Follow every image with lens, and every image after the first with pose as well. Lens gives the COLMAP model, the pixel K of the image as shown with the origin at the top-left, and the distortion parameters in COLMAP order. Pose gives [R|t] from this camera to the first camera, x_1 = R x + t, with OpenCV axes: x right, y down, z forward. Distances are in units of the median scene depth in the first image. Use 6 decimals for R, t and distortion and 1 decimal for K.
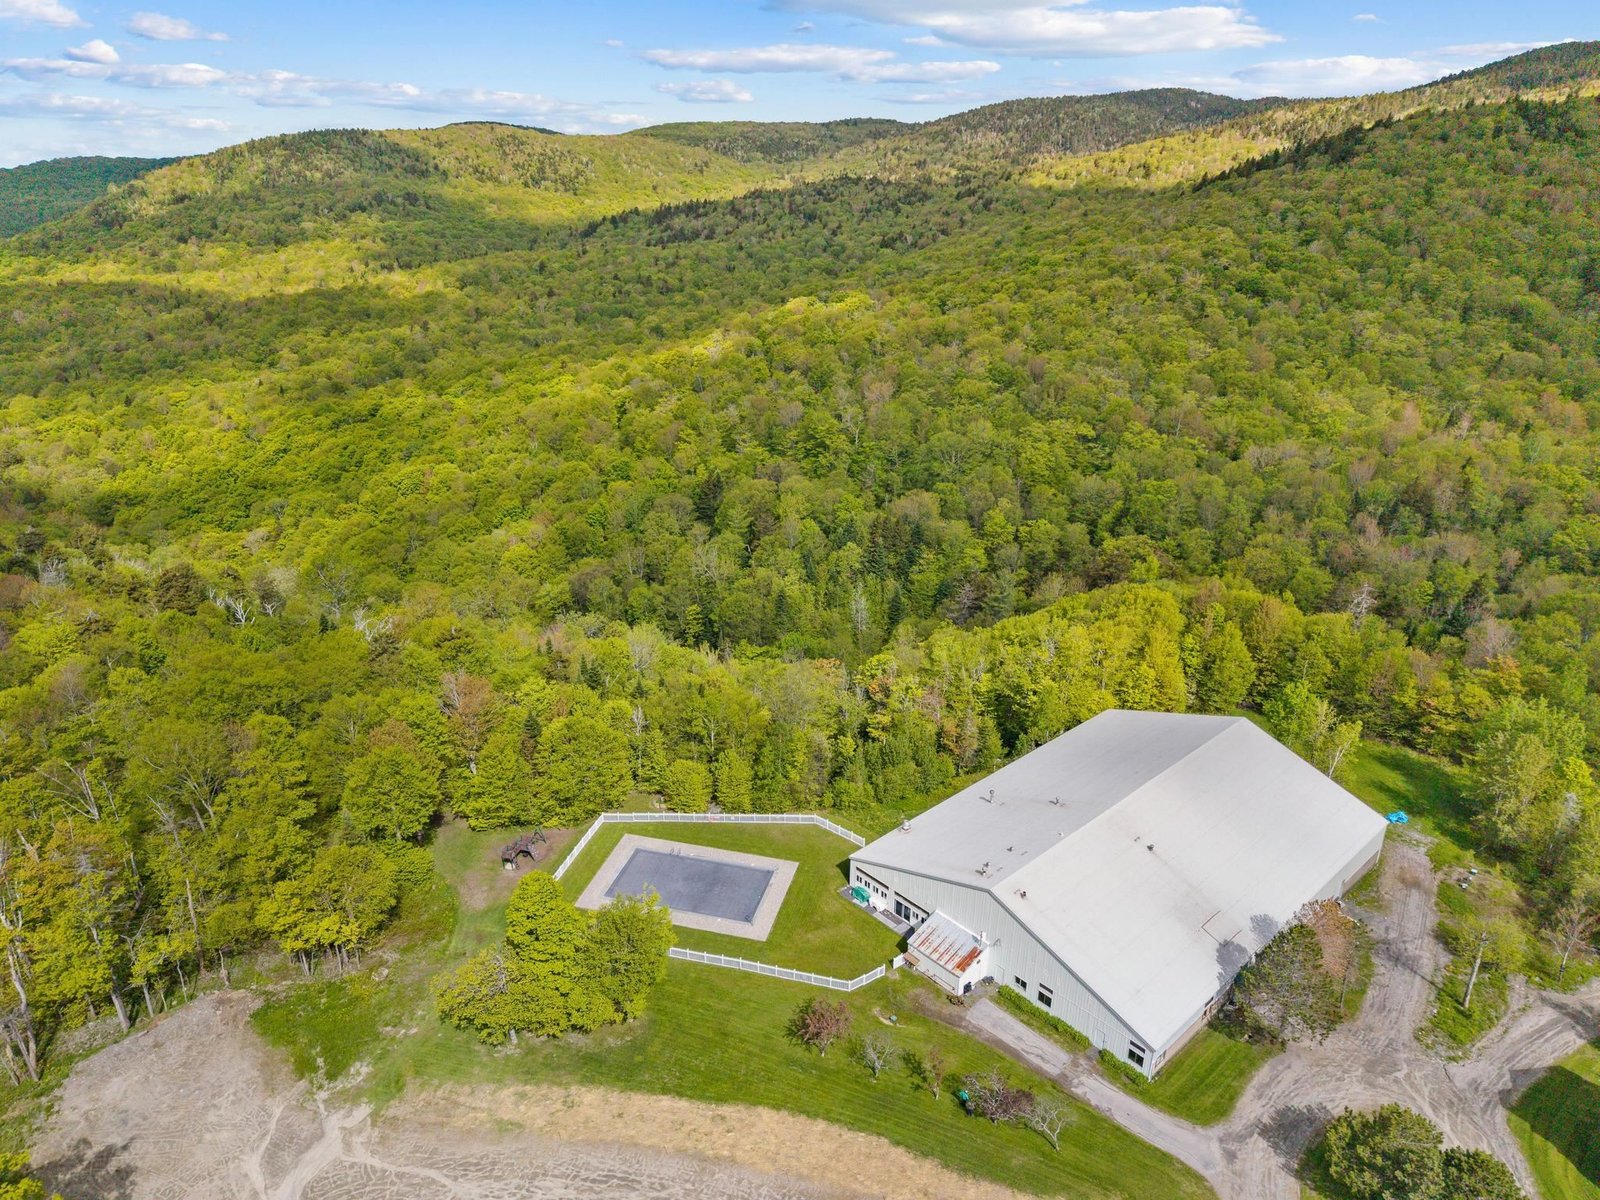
lens RADIAL K [[1067.9, 0, 796.5], [0, 1067.9, 600.7], [0, 0, 1]] dist [0.020185, -0.019990]
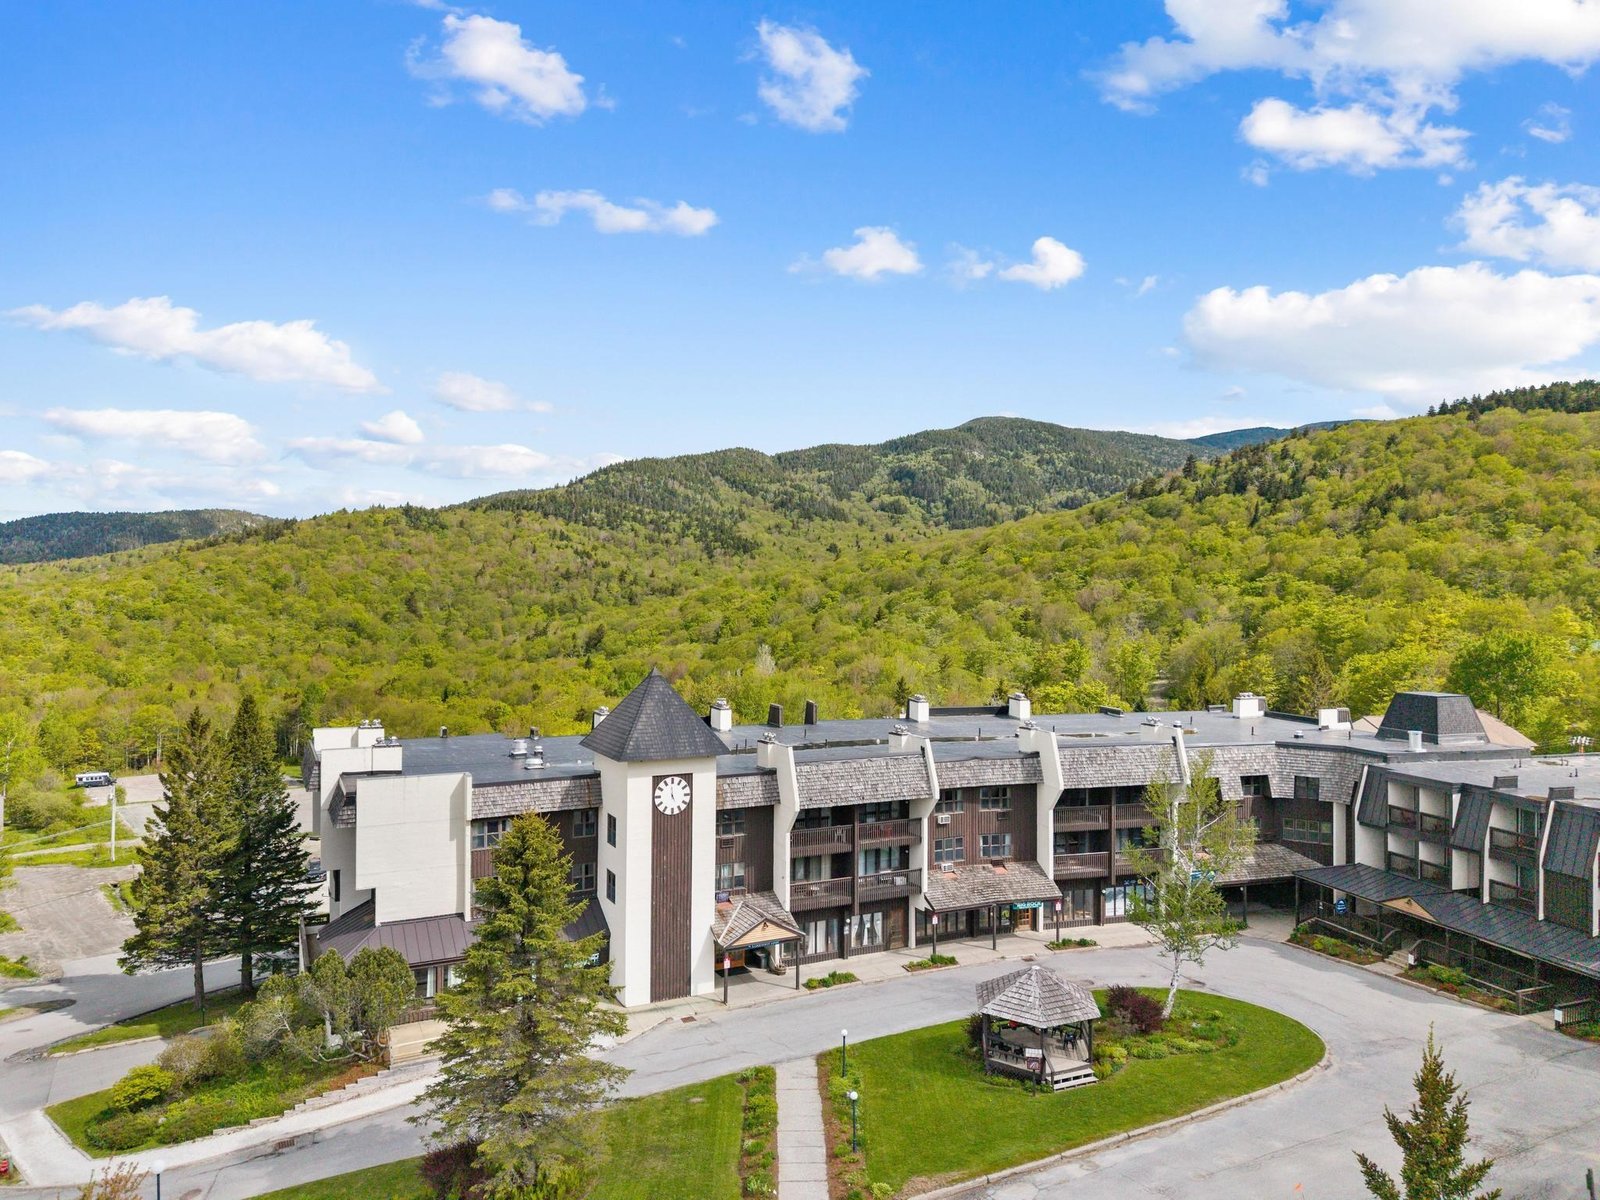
lens RADIAL K [[1062.2, 0, 800.7], [0, 1062.2, 605.9], [0, 0, 1]] dist [0.043329, -0.047240]
pose [[0.738624, -0.008243, 0.674067, 0.081422], [0.256320, 0.928257, -0.269517, 0.115009], [-0.623486, 0.371849, 0.687746, -0.161895]]
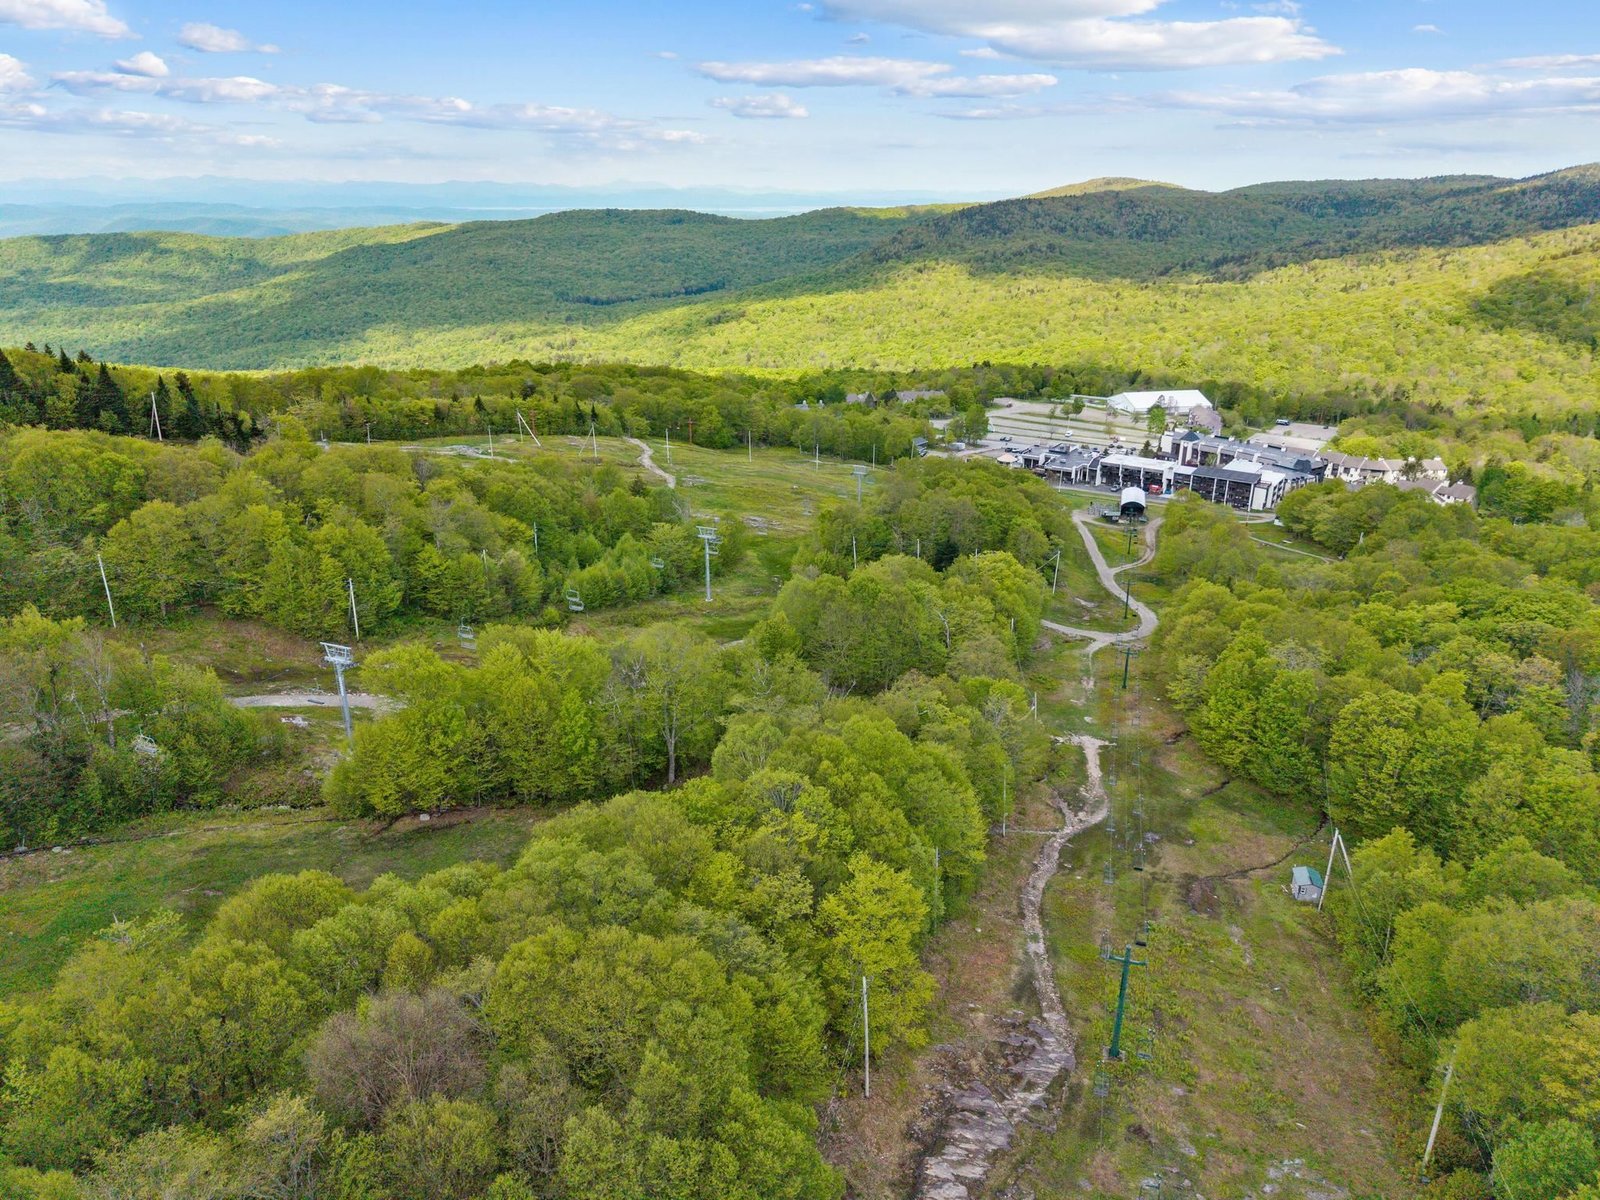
lens RADIAL K [[1060.4, 0, 794.5], [0, 1060.4, 592.8], [0, 0, 1]] dist [0.067961, -0.090801]
pose [[0.855585, 0.180949, -0.485006, 0.226617], [-0.193834, 0.980742, 0.023963, 0.207768], [0.480002, 0.073508, 0.874182, -0.684518]]
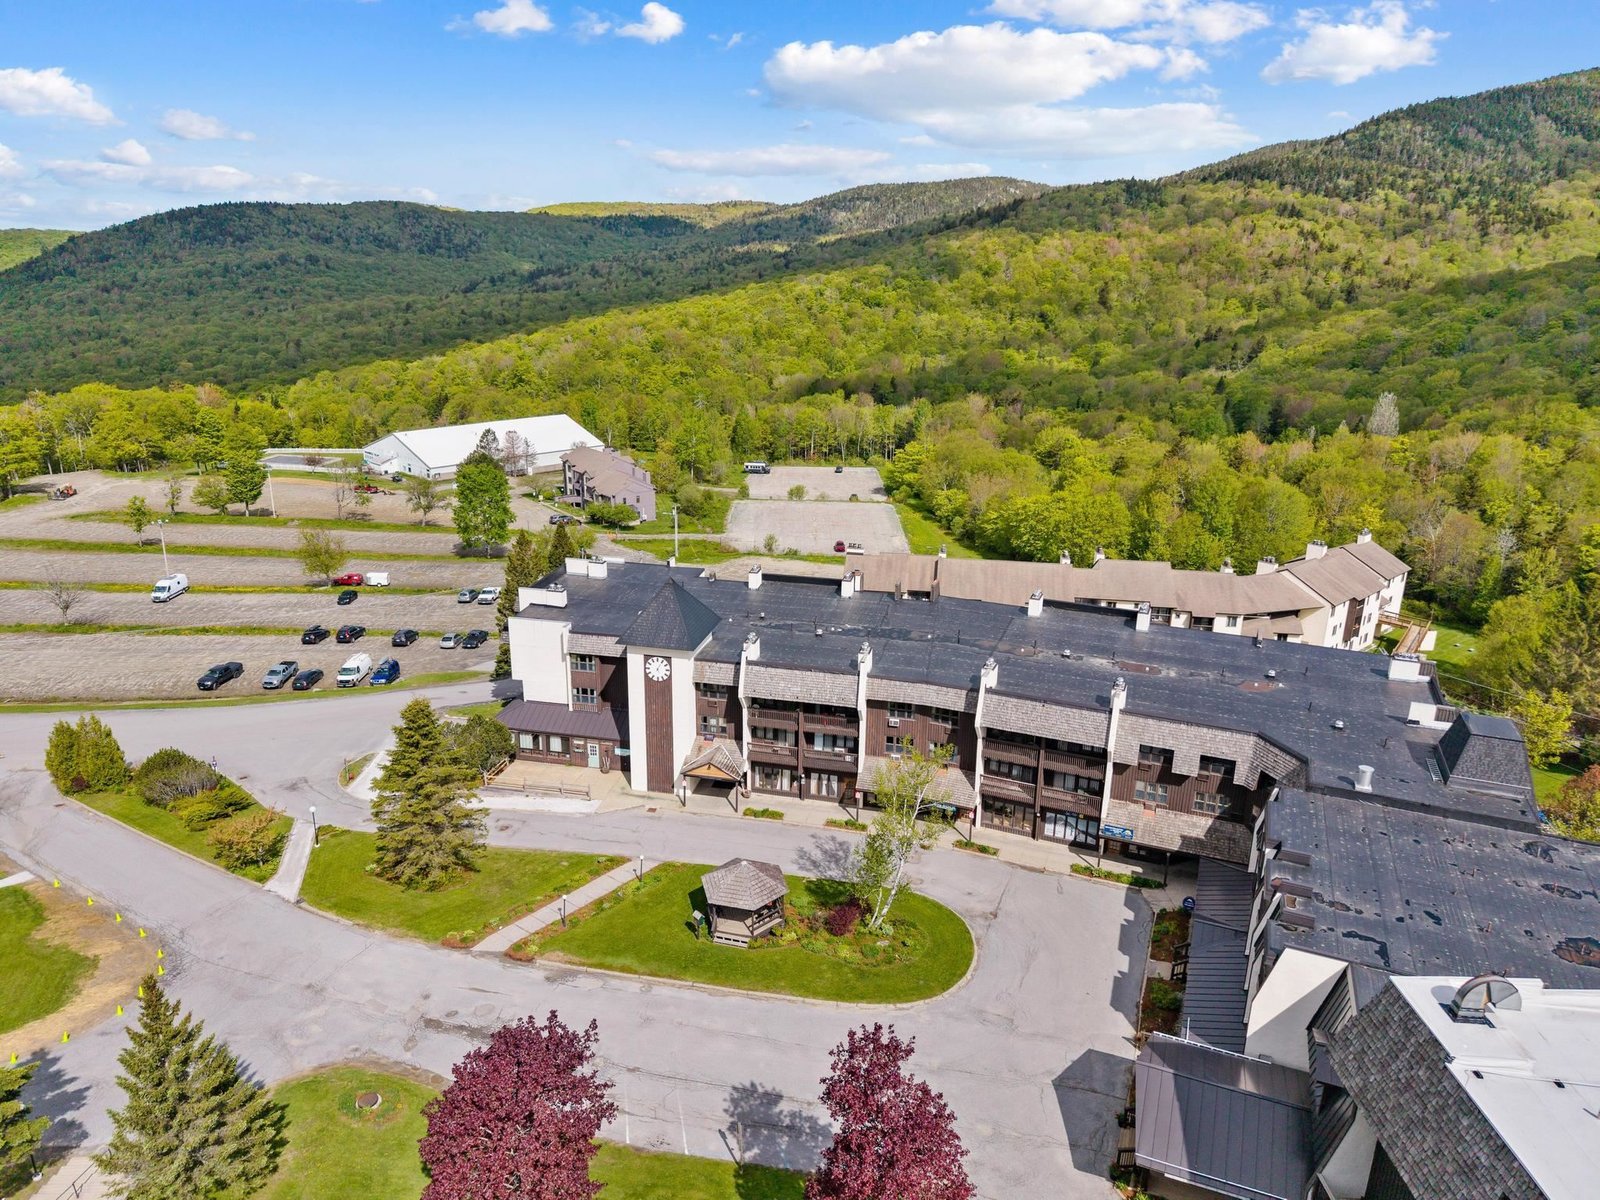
lens RADIAL K [[1067.9, 0, 796.5], [0, 1067.9, 600.7], [0, 0, 1]] dist [0.020185, -0.019990]
pose [[0.998444, -0.011300, 0.054603, 0.124534], [0.015159, 0.997376, -0.070785, 0.107450], [-0.053659, 0.071503, 0.995996, -0.201769]]
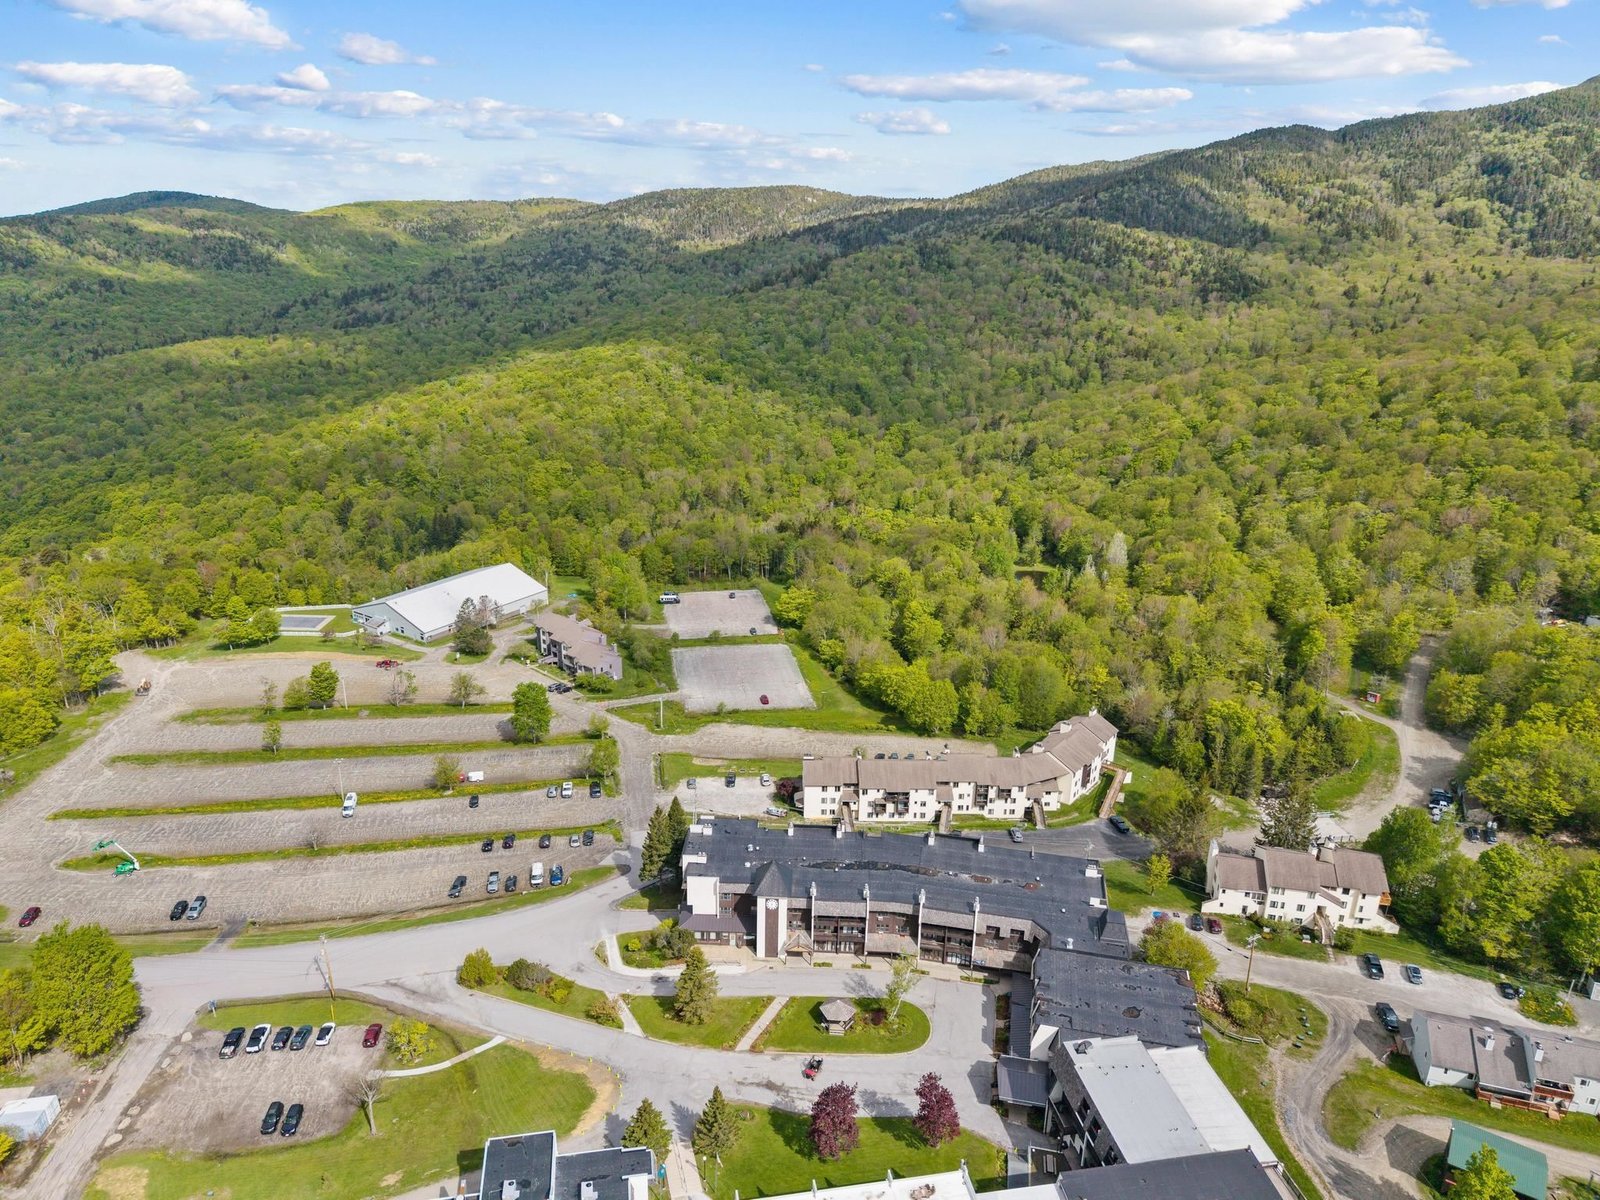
lens RADIAL K [[1065.7, 0, 793.7], [0, 1065.7, 600.3], [0, 0, 1]] dist [0.030805, -0.028512]
pose [[0.971941, -0.071209, 0.224187, 0.081159], [0.080145, 0.996301, -0.031002, 0.057044], [-0.221150, 0.048099, 0.974053, -0.306660]]
